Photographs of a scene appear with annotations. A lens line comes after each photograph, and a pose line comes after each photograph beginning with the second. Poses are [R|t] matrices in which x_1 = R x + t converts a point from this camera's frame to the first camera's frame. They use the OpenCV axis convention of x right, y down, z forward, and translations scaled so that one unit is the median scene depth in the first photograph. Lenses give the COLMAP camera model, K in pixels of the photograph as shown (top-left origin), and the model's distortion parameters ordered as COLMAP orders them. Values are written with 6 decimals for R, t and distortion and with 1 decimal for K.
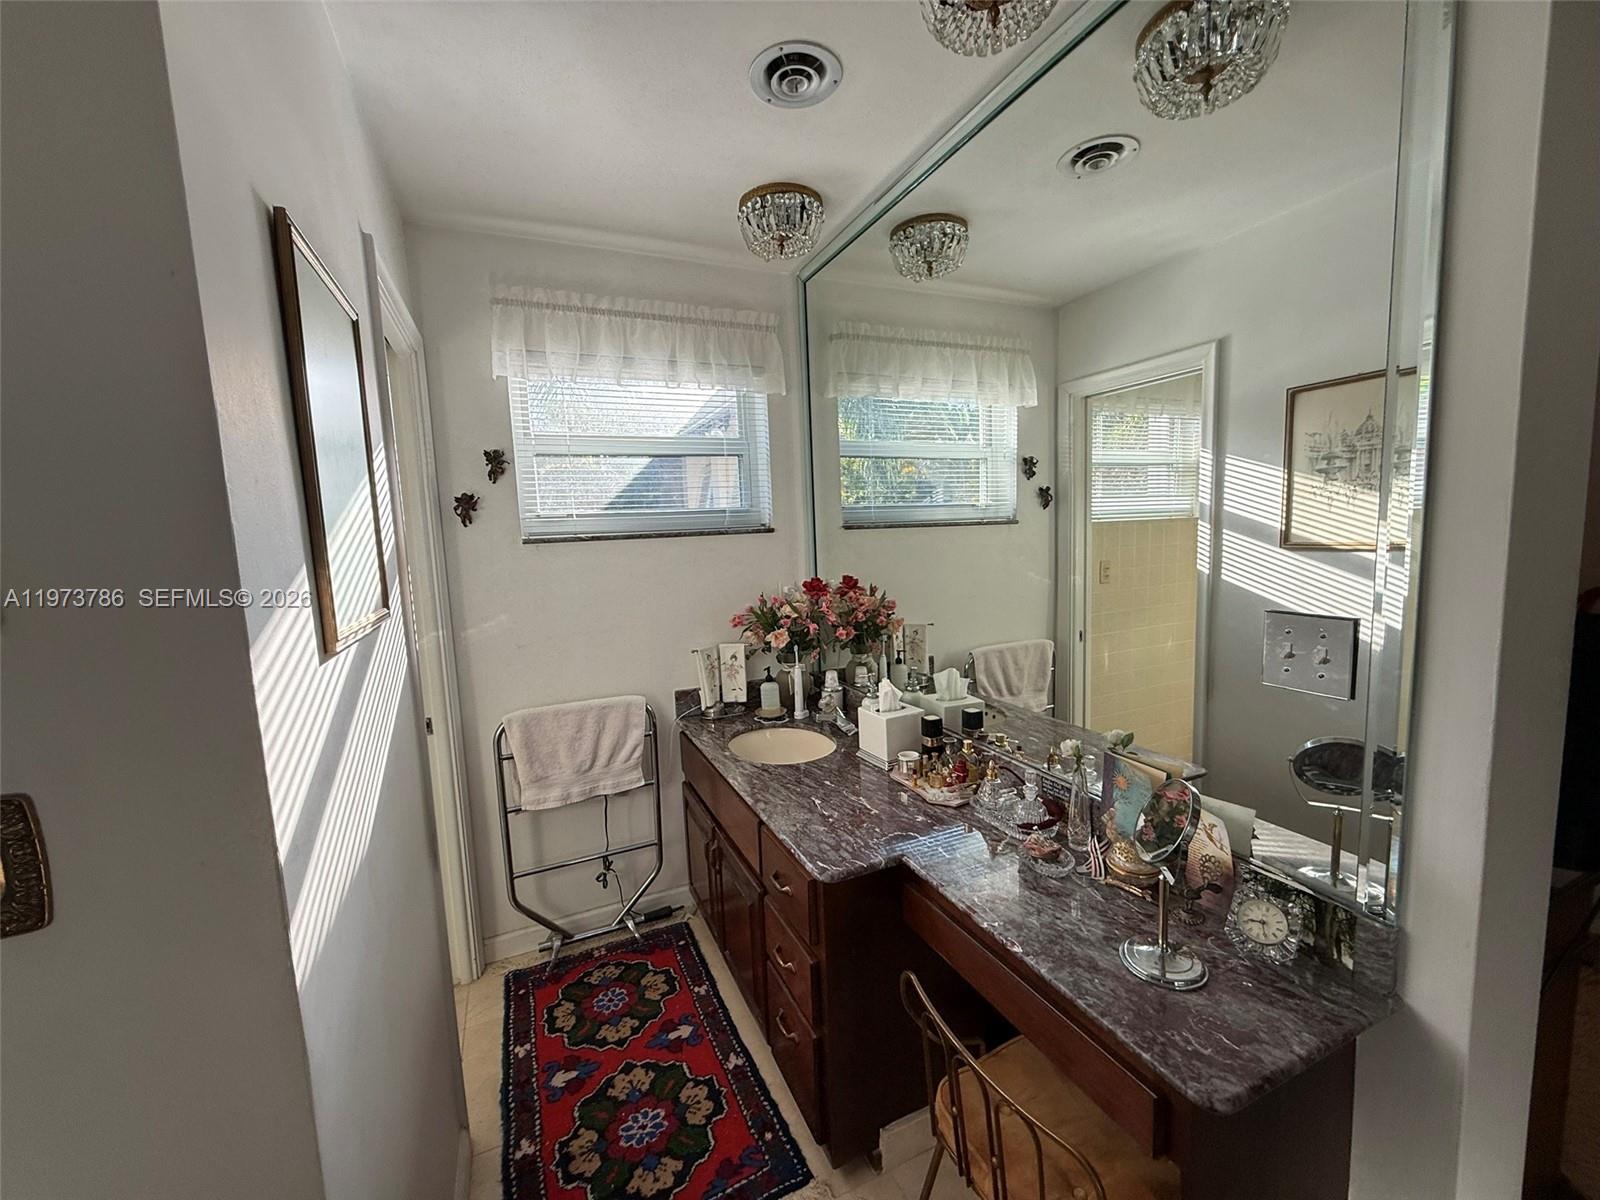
lens RADIAL K [[637.9, 0, 798.7], [0, 637.9, 597.5], [0, 0, 1]] dist [-0.002911, 0.000561]
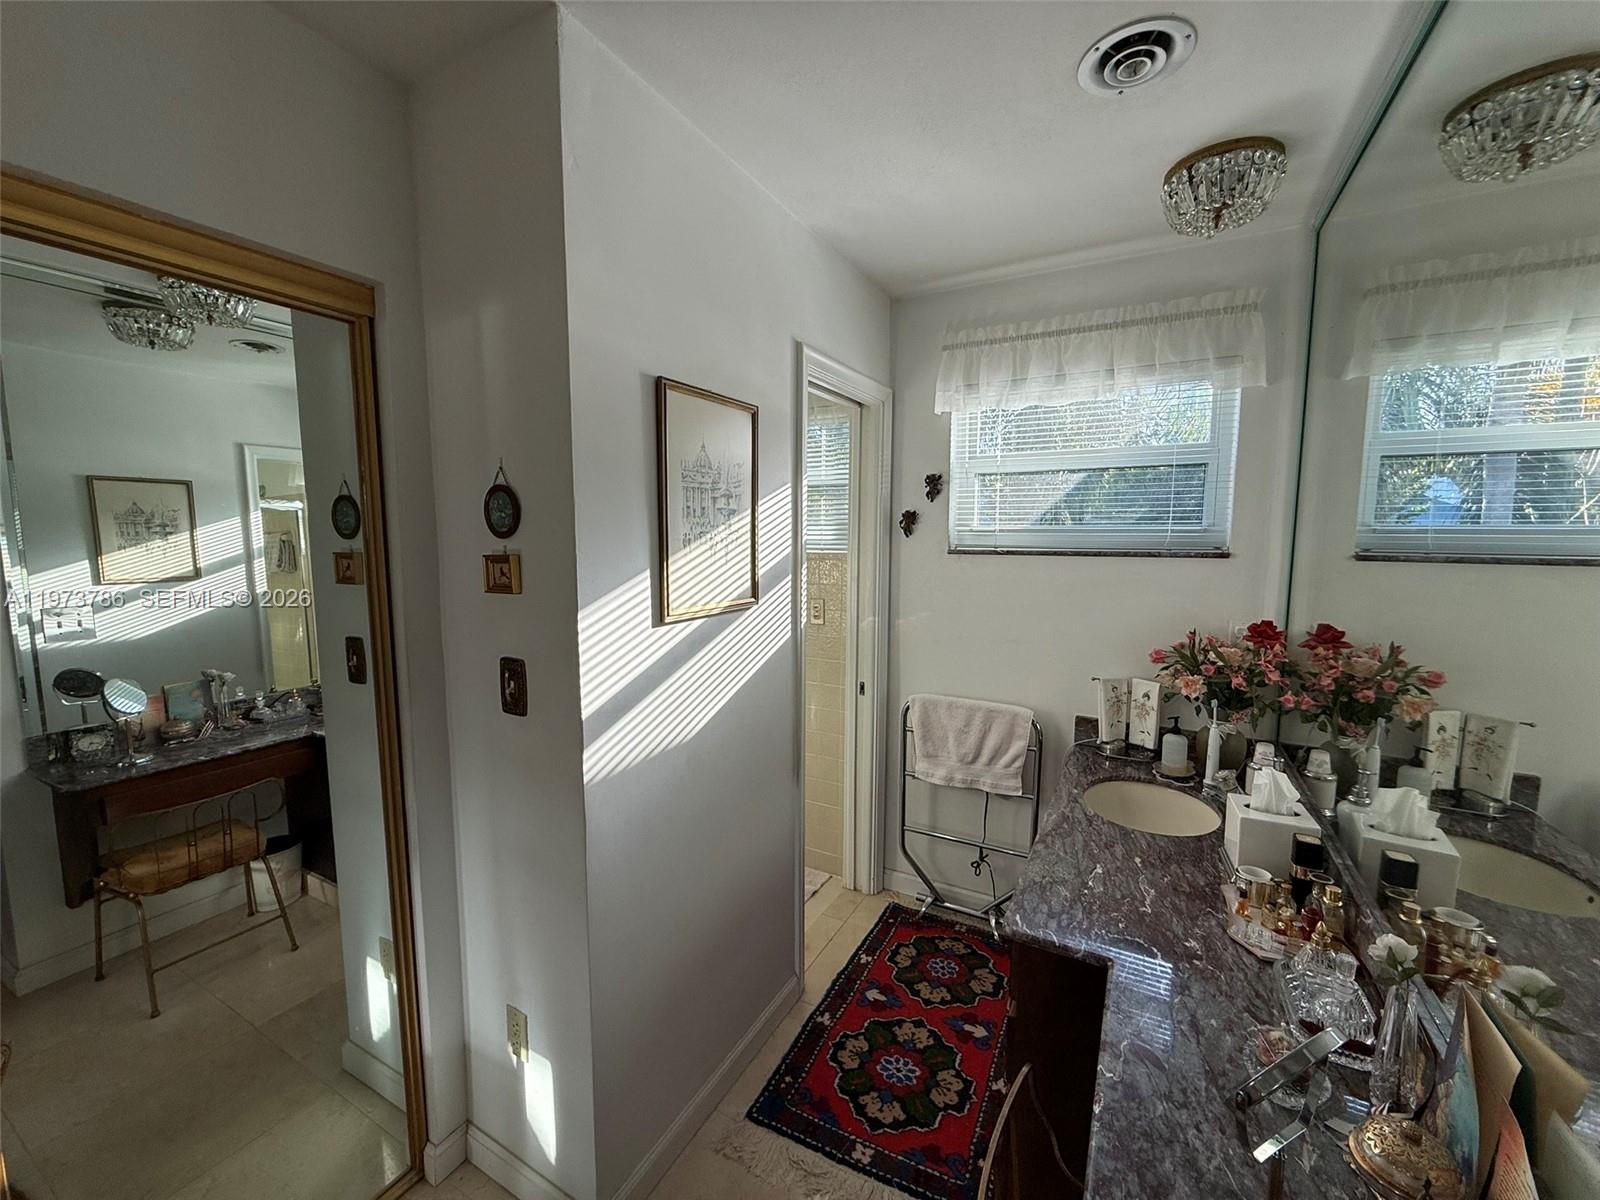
lens RADIAL K [[637.9, 0, 797.1], [0, 637.9, 598.3], [0, 0, 1]] dist [-0.002911, 0.000561]
pose [[0.598961, 0.122817, -0.791304, 0.331627], [-0.113599, 0.991207, 0.067858, -0.051859], [0.792680, 0.049247, 0.607646, 0.083025]]
